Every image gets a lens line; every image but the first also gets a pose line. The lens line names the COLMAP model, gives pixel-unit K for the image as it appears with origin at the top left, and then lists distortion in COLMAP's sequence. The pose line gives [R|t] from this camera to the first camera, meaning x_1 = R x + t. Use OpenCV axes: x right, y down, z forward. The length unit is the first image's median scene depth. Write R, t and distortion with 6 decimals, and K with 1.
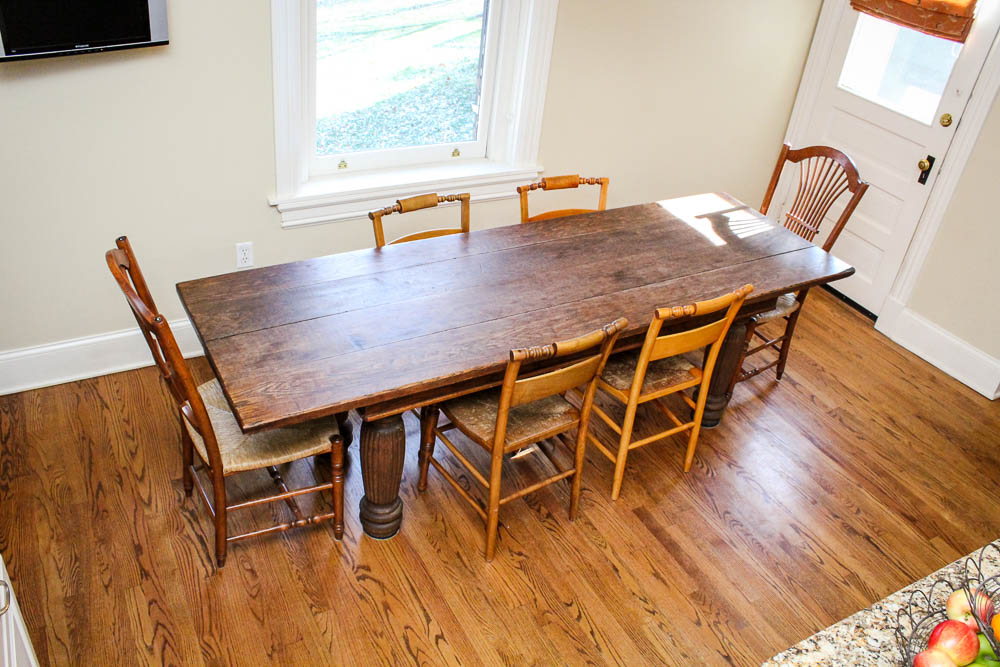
lens RADIAL K [[834.8, 0, 498.8], [0, 834.8, 335.7], [0, 0, 1]] dist [-0.164213, 0.154448]
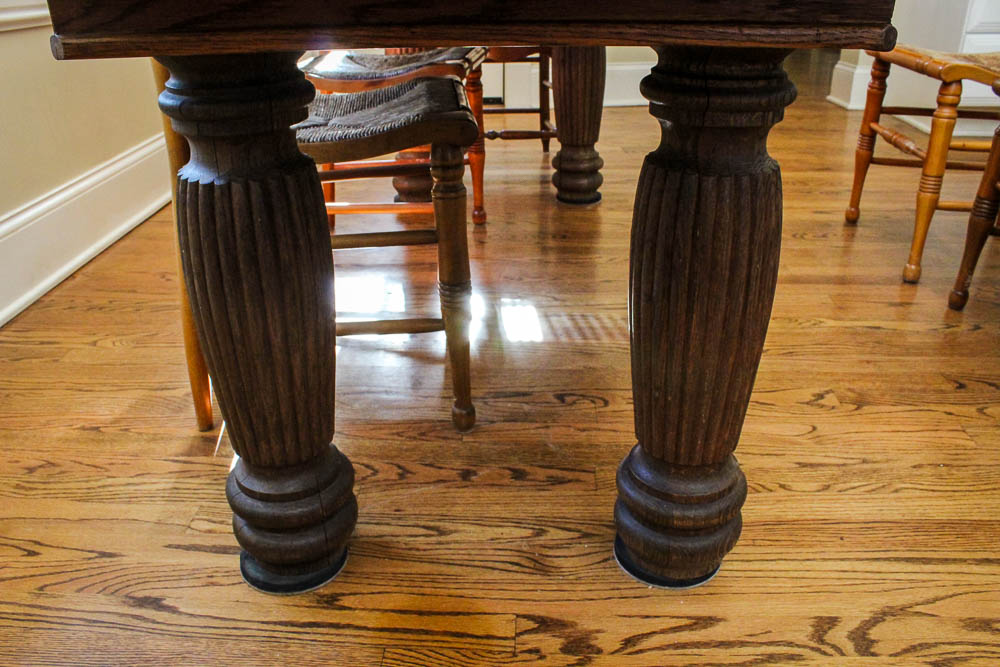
lens RADIAL K [[834.8, 0, 498.8], [0, 834.8, 335.7], [0, 0, 1]] dist [-0.164213, 0.154448]
pose [[0.519390, -0.476927, 0.709066, -0.361908], [0.525683, 0.832508, 0.174893, 0.052628], [-0.673715, 0.281907, 0.683109, 0.742643]]
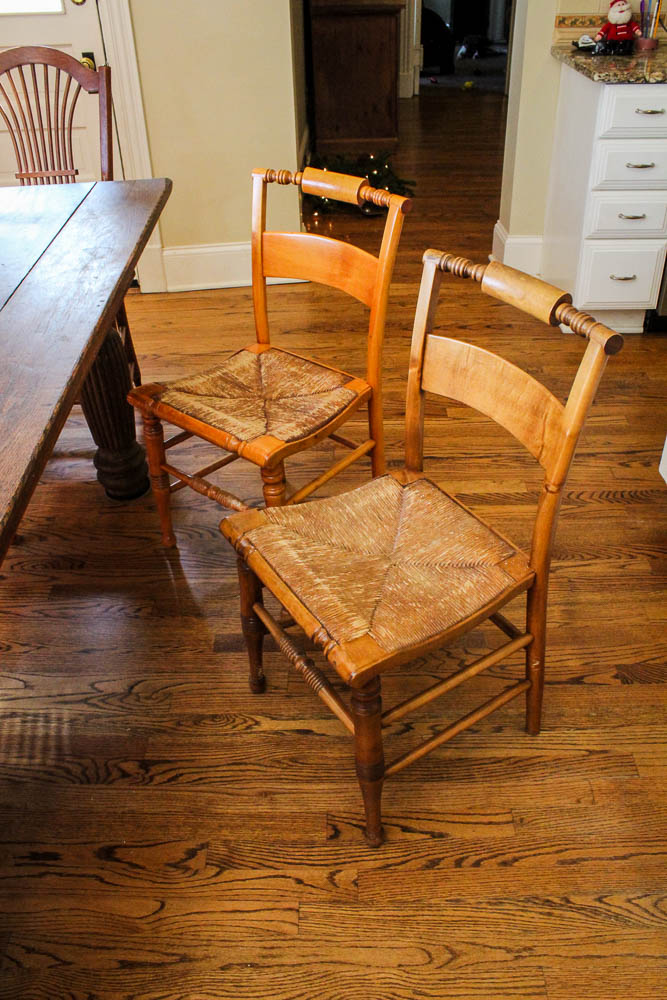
lens RADIAL K [[856.1, 0, 319.6], [0, 856.1, 477.9], [0, 0, 1]] dist [-0.160725, 0.140282]
pose [[0.485246, -0.589516, 0.645761, -0.123602], [0.550342, 0.779815, 0.298349, -0.027076], [-0.679456, 0.210616, 0.702838, 0.497935]]
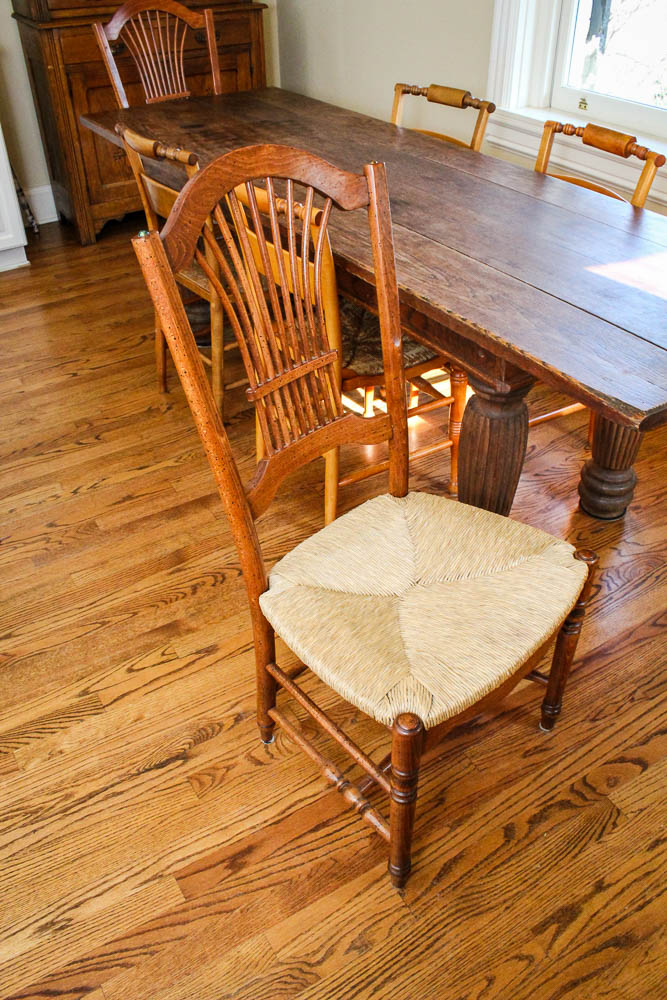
lens RADIAL K [[834.8, 0, 340.2], [0, 834.8, 493.6], [0, 0, 1]] dist [-0.164213, 0.154448]
pose [[0.046863, 0.519490, -0.853190, 0.834123], [-0.533929, 0.734901, 0.418139, -0.152710], [0.844230, 0.435948, 0.311810, 0.854126]]
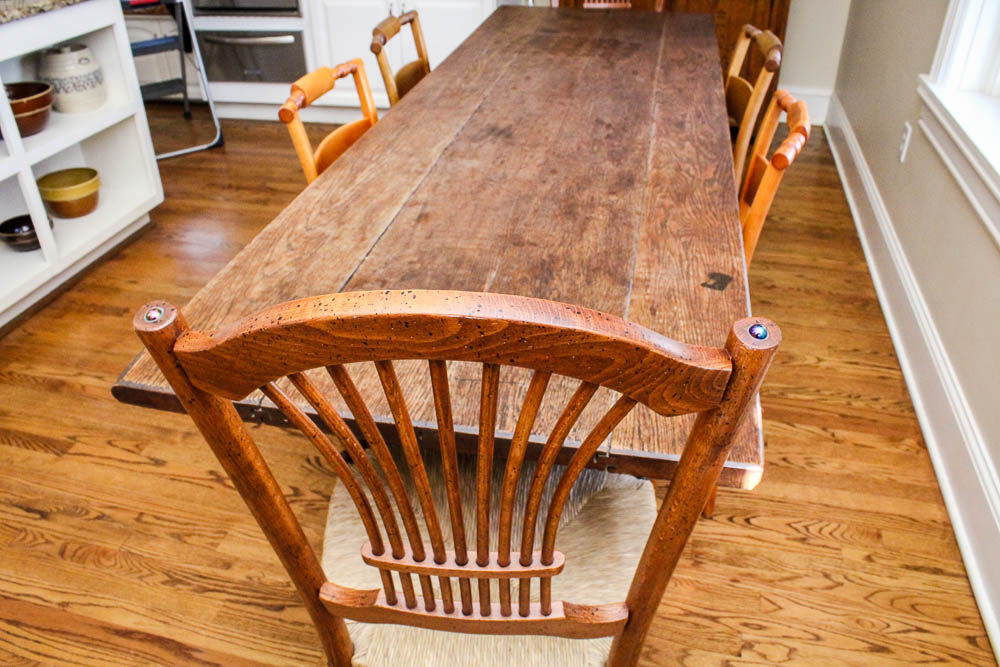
lens RADIAL K [[824.9, 0, 500.5], [0, 824.9, 335.7], [0, 0, 1]] dist [-0.171915, 0.149108]
pose [[-0.676820, 0.315100, -0.665302, 0.584368], [-0.449388, 0.538970, 0.712434, -0.414097], [0.583066, 0.781168, -0.223183, 1.243099]]
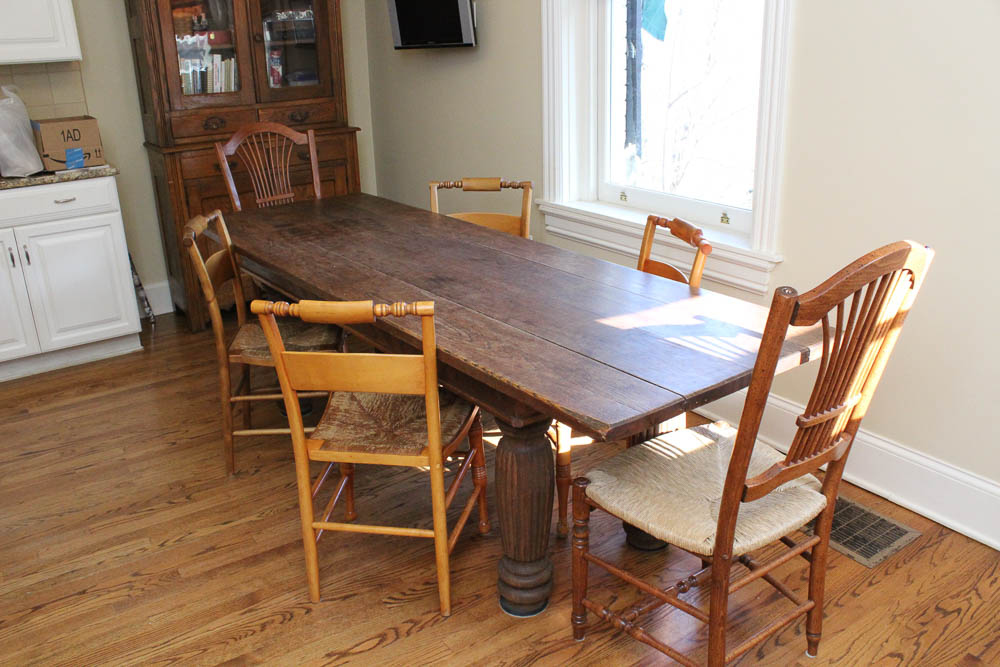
lens RADIAL K [[834.8, 0, 498.8], [0, 834.8, 335.7], [0, 0, 1]] dist [-0.164213, 0.154448]
pose [[0.091521, 0.244561, -0.965305, 0.933299], [-0.511625, 0.843194, 0.165117, -0.186588], [0.854321, 0.478763, 0.202293, 0.907758]]
